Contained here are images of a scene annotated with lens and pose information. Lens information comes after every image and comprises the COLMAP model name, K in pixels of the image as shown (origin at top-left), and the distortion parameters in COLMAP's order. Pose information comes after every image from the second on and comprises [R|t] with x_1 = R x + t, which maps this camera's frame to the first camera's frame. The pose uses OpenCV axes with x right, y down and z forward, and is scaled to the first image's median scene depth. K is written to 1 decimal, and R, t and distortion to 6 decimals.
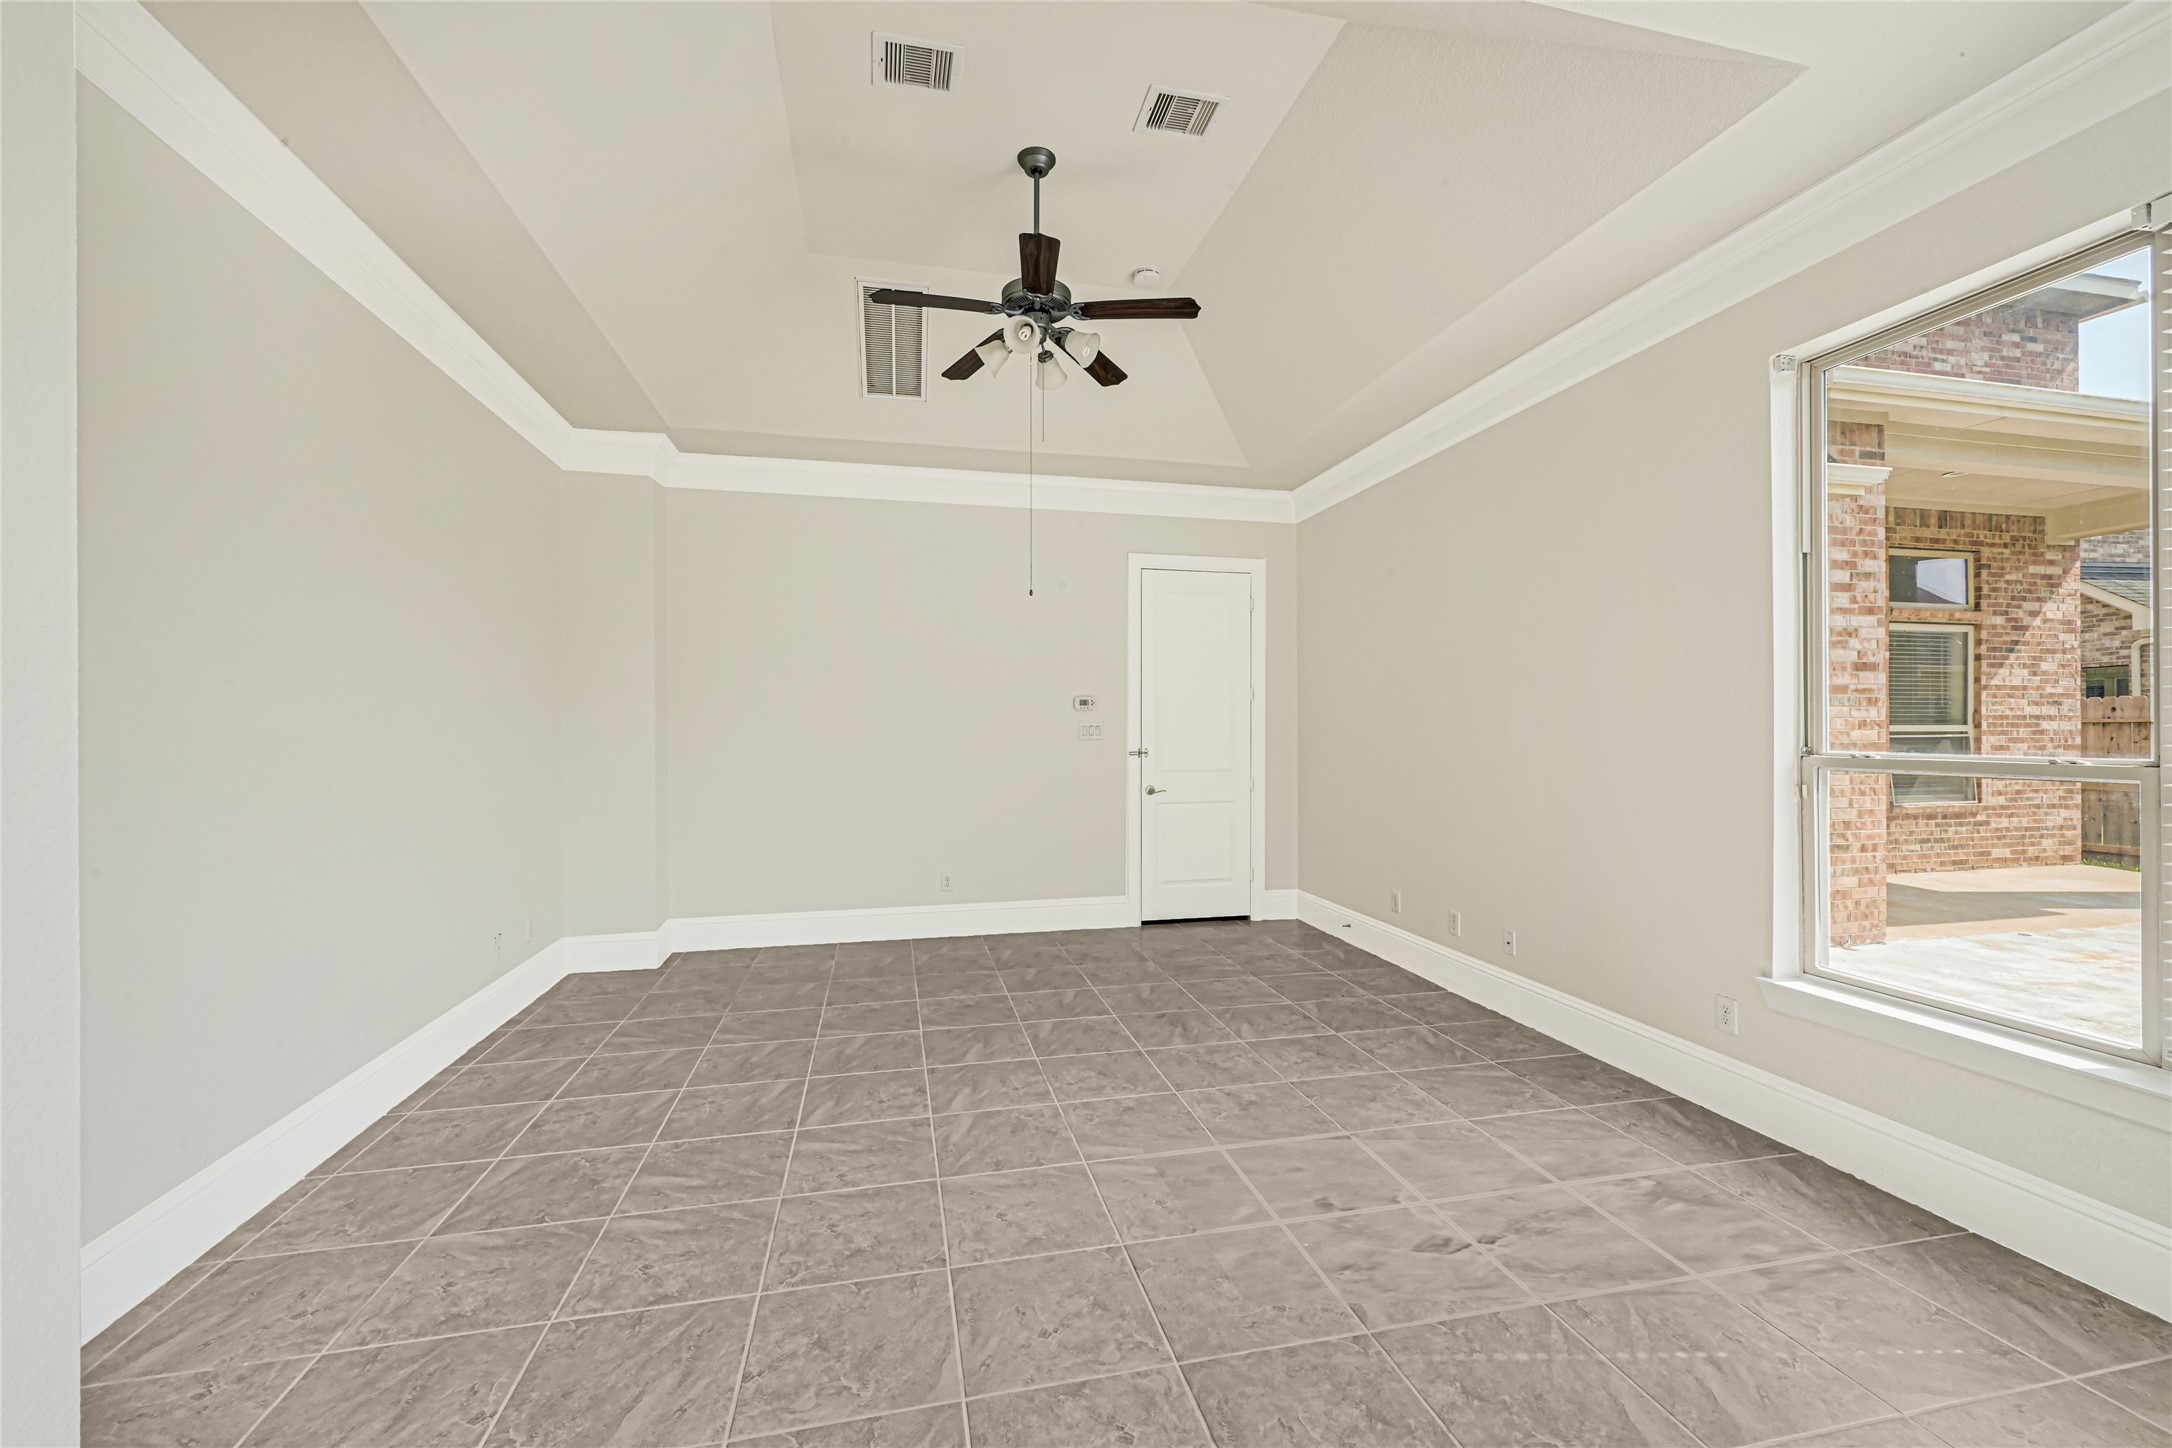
lens RADIAL K [[883.9, 0, 1085.7], [0, 883.9, 722.5], [0, 0, 1]] dist [0.003309, 0.000092]
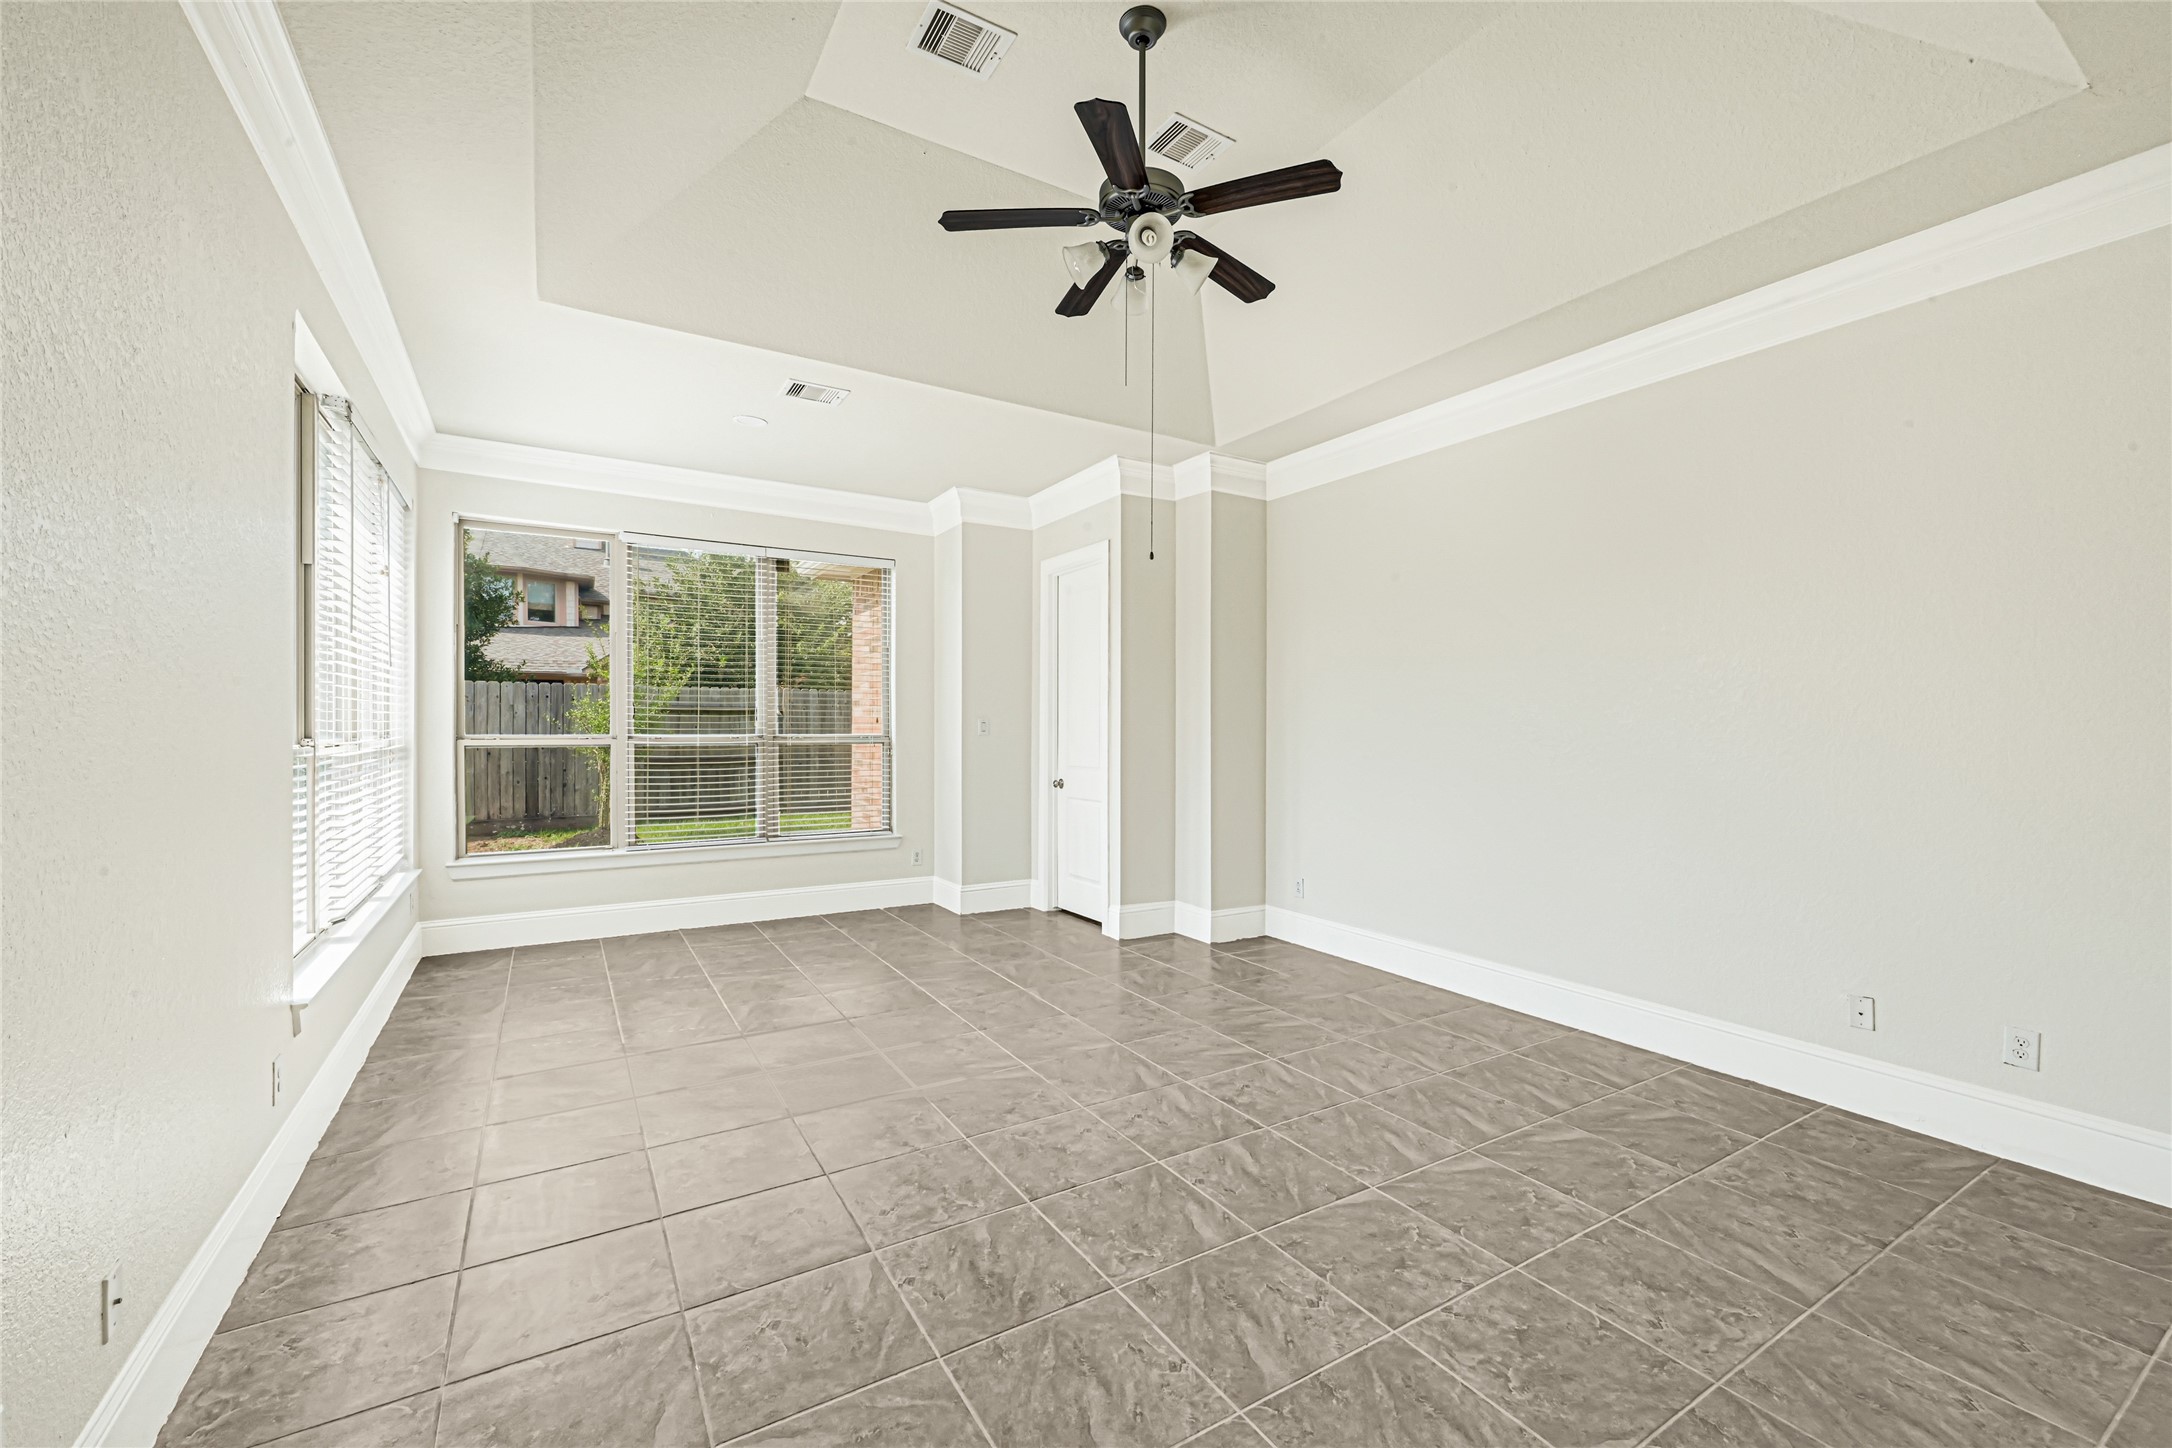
lens RADIAL K [[883.9, 0, 1084.0], [0, 883.9, 726.4], [0, 0, 1]] dist [0.003309, 0.000092]
pose [[-0.948763, -0.001503, -0.315985, 0.264322], [-0.001046, 0.999998, -0.001614, 0.010228], [0.315986, -0.001201, -0.948763, 1.839759]]
